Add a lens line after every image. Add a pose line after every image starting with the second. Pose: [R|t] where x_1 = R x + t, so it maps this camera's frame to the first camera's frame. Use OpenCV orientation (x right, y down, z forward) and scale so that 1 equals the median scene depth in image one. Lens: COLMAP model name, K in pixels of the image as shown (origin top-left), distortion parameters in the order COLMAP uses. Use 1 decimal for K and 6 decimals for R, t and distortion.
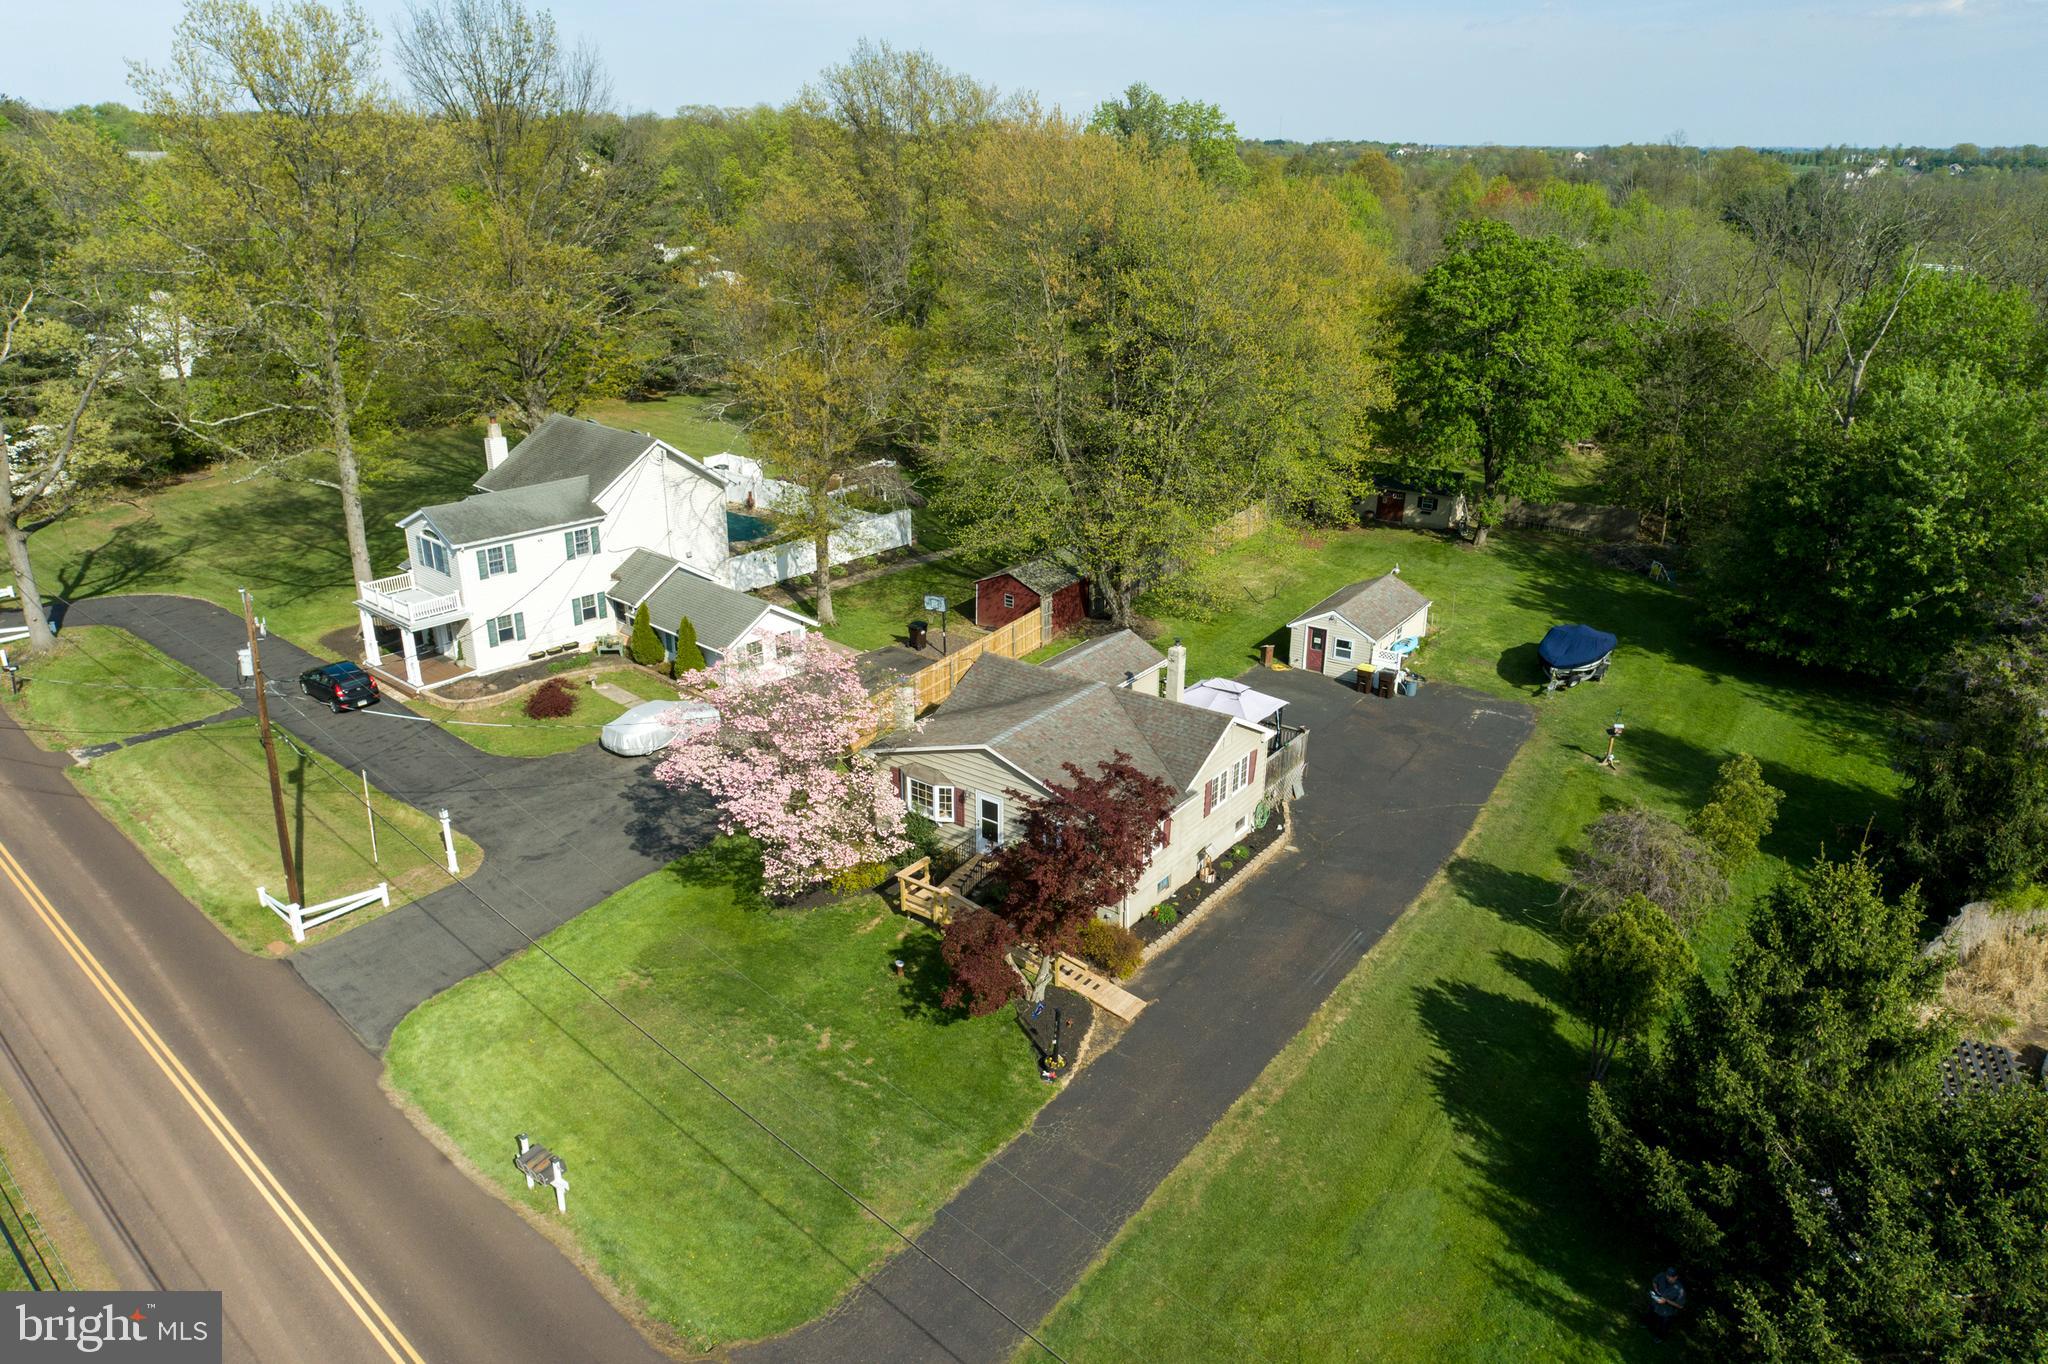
lens RADIAL K [[1347.7, 0, 1024.0], [0, 1347.7, 682.0], [0, 0, 1]] dist [-0.002599, 0.014597]
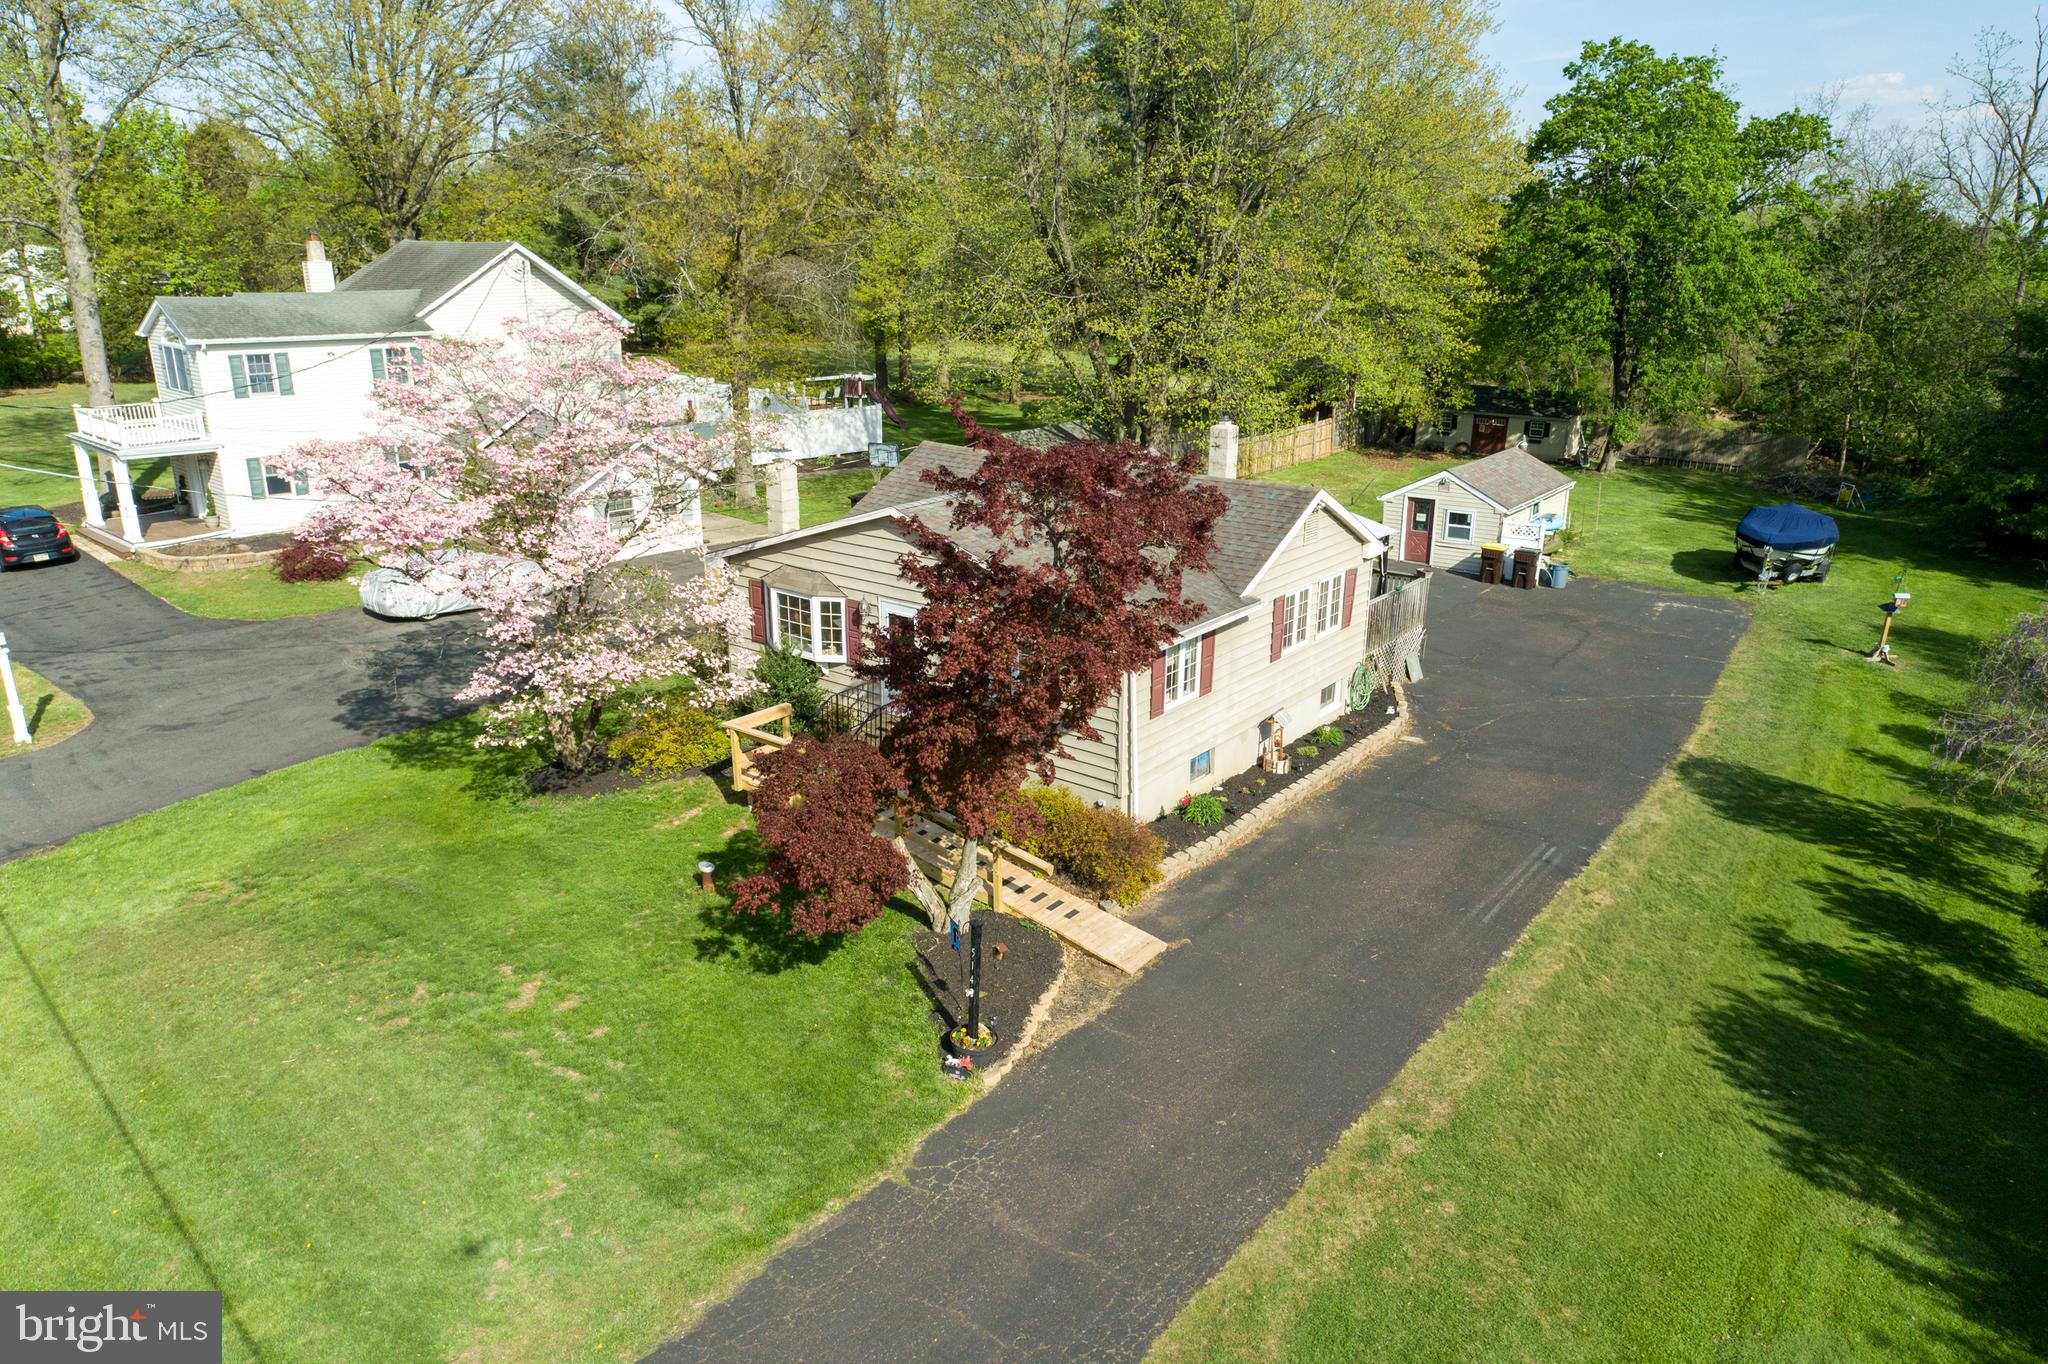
lens RADIAL K [[1347.7, 0, 1024.0], [0, 1347.7, 682.0], [0, 0, 1]] dist [-0.002599, 0.014597]
pose [[0.999445, 0.008730, -0.032156, 0.045643], [-0.010897, 0.997637, -0.067837, 0.153153], [0.031487, 0.068149, 0.997178, 0.416817]]
